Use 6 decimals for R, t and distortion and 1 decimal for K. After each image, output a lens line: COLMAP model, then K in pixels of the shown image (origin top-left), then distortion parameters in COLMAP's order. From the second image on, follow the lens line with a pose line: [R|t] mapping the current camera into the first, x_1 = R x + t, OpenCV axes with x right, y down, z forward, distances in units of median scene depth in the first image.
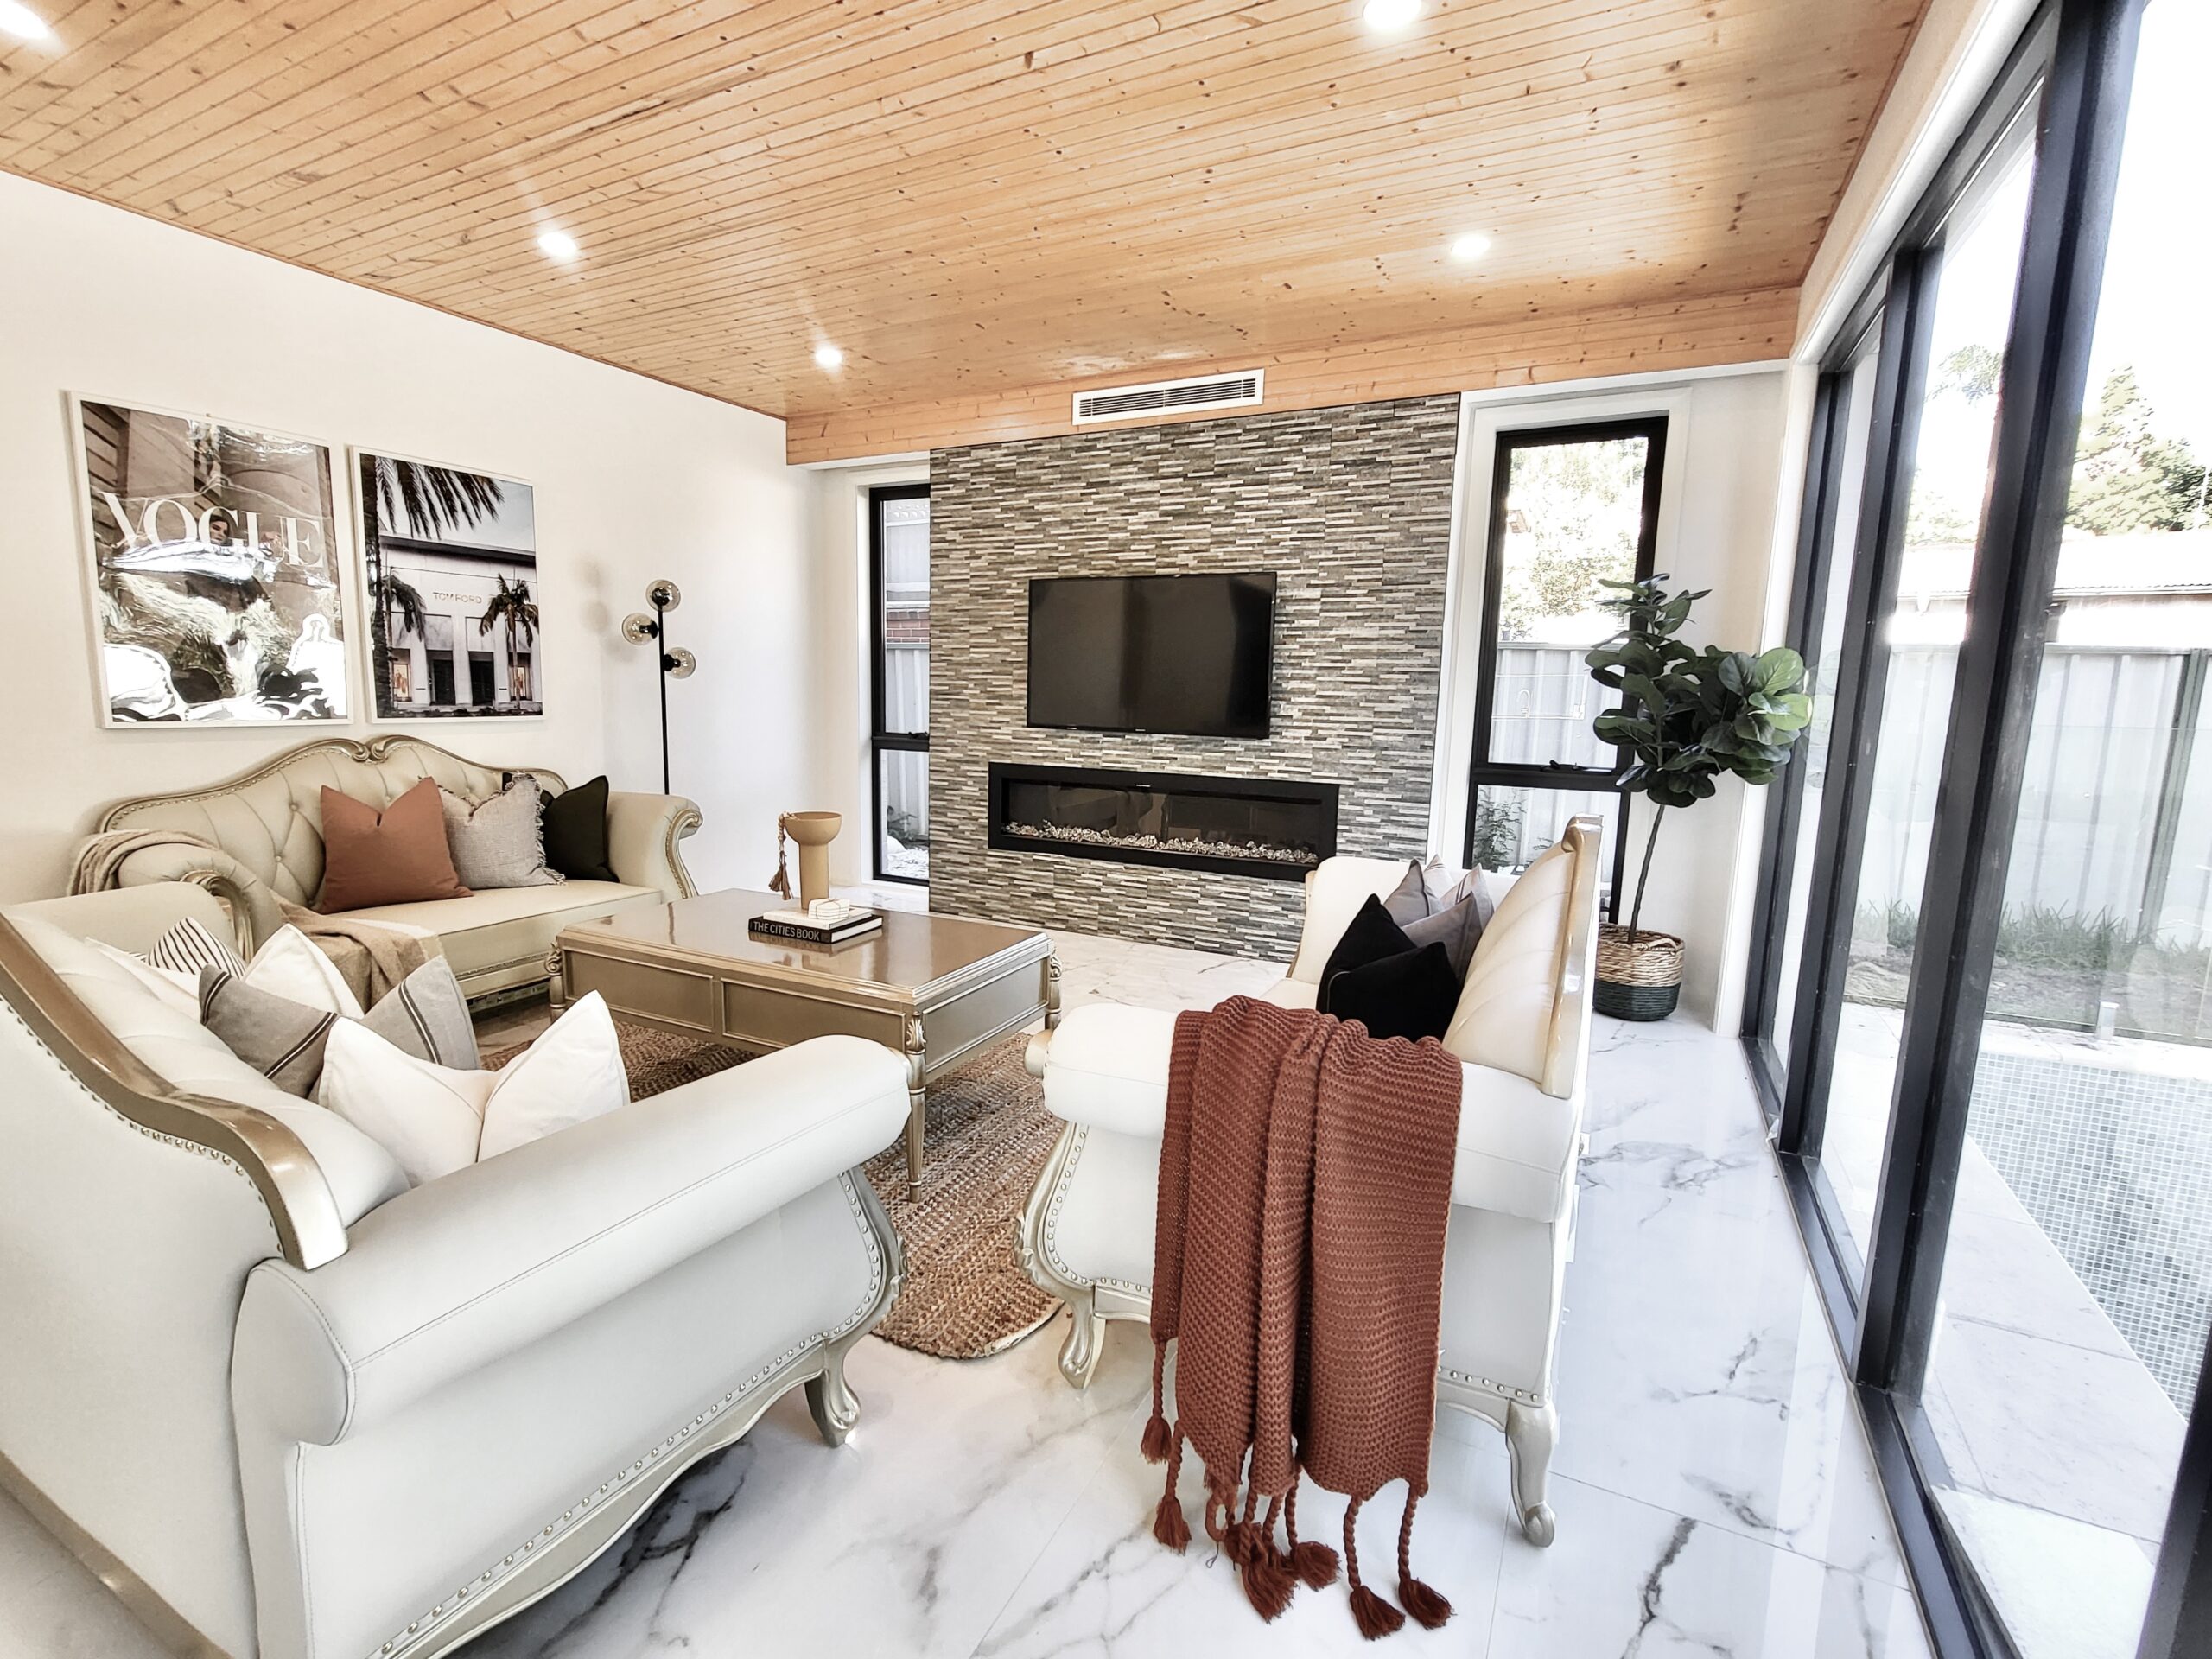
lens RADIAL K [[1015.8, 0, 1087.5], [0, 1015.8, 824.6], [0, 0, 1]] dist [-0.000581, -0.000635]
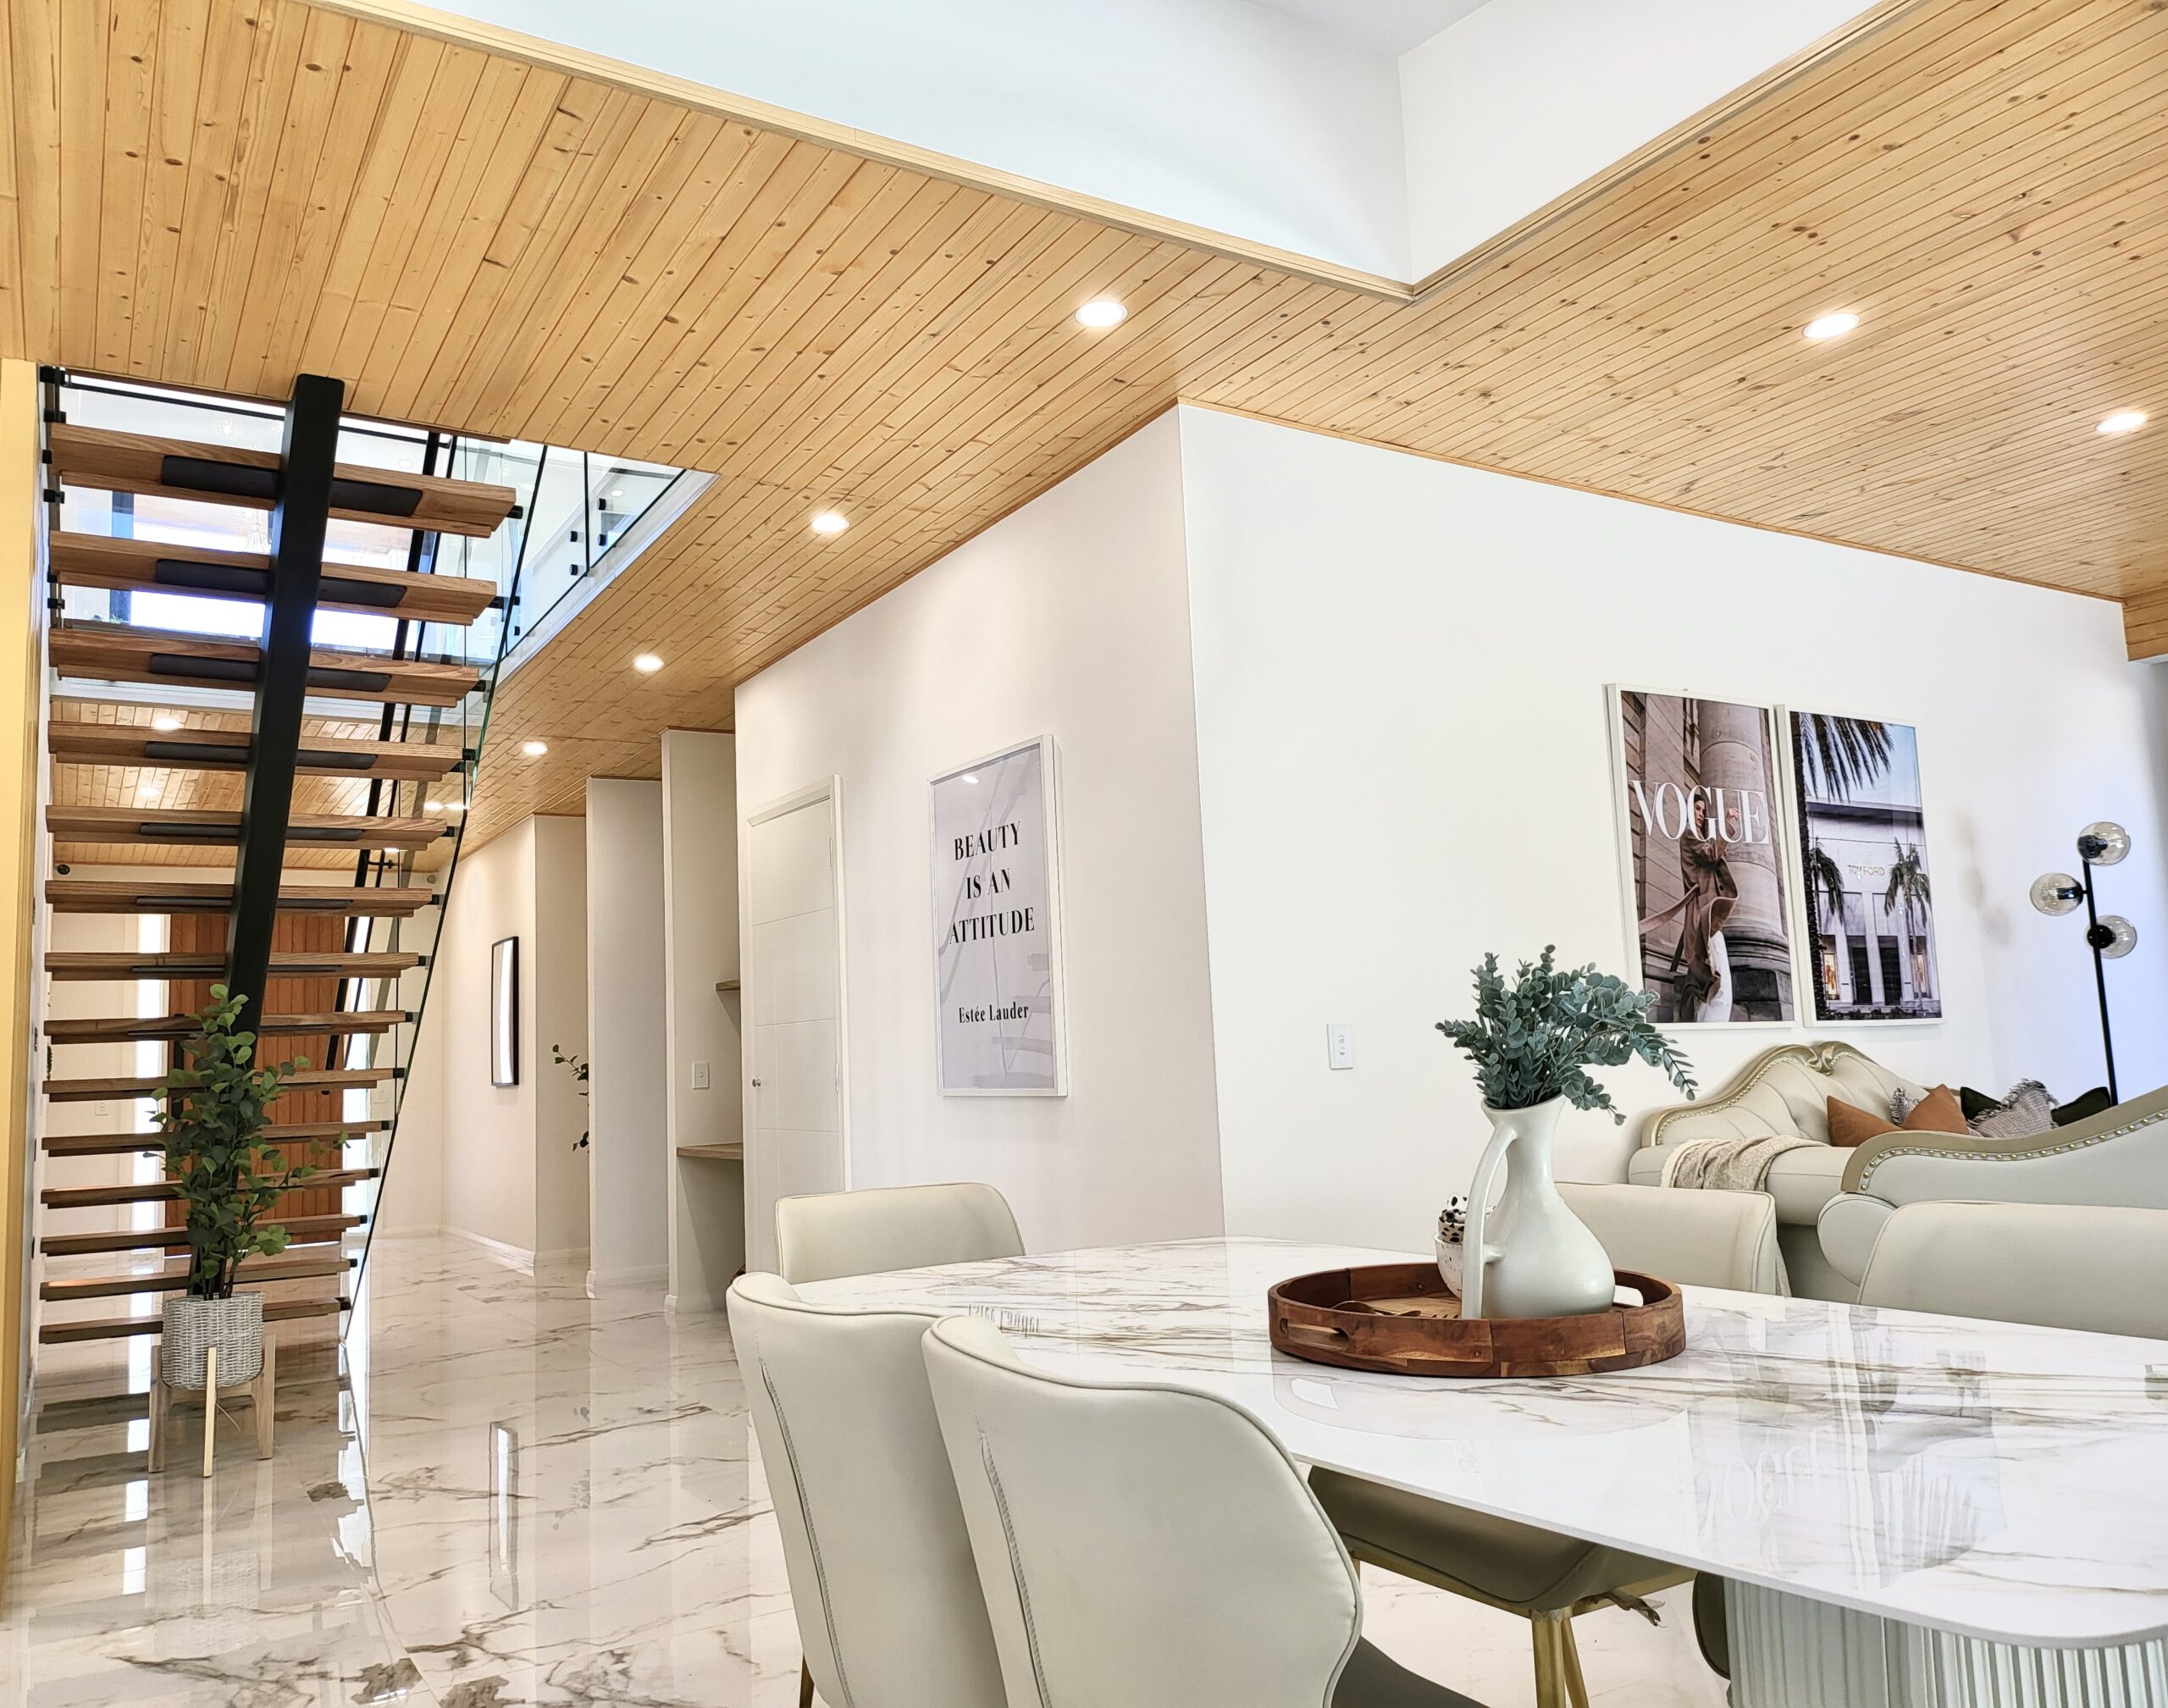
lens RADIAL K [[1604.2, 0, 1017.1], [0, 1604.2, 875.1], [0, 0, 1]] dist [0.067050, -0.076870]
pose [[0.848815, -0.116361, -0.515727, -0.503680], [-0.017167, 0.968898, -0.246863, 0.101449], [0.528412, 0.218394, 0.820418, -0.377903]]
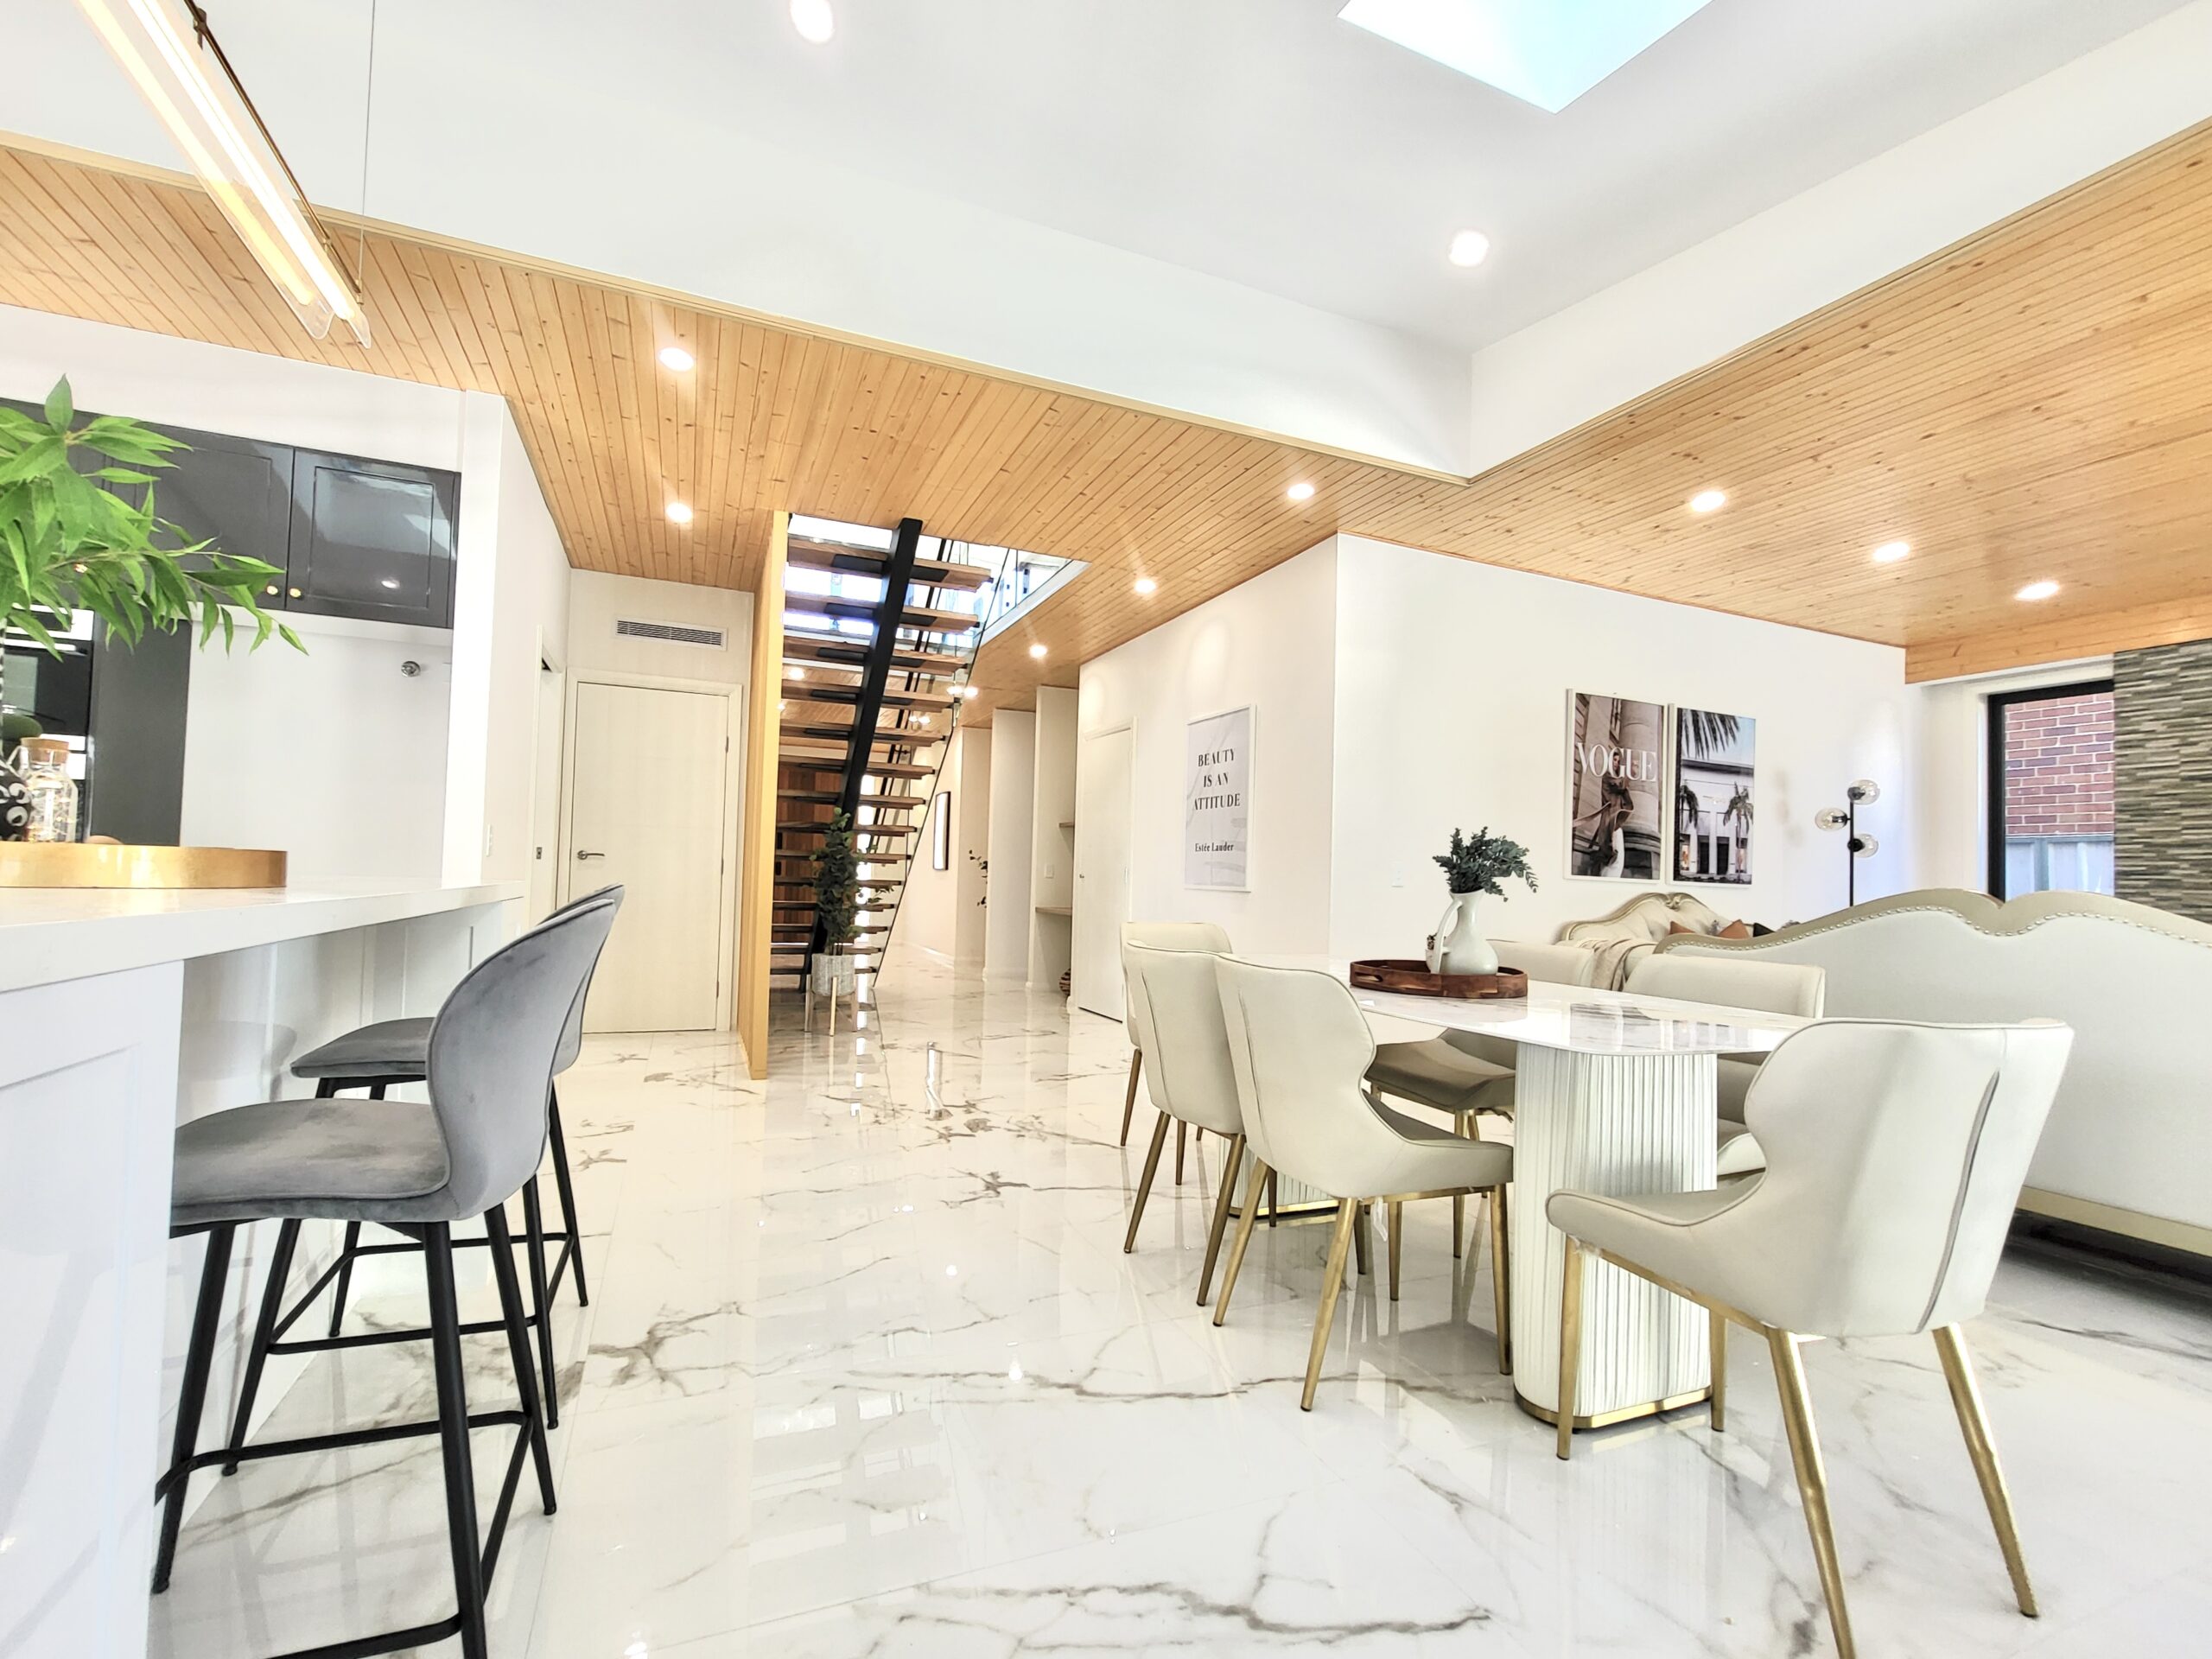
lens RADIAL K [[954.4, 0, 1054.9], [0, 954.4, 846.3], [0, 0, 1]] dist [-0.005243, -0.001067]
pose [[0.758914, -0.018503, -0.650928, -0.433566], [-0.108609, 0.981999, -0.154540, 0.139357], [0.642069, 0.187979, 0.743243, -0.538134]]
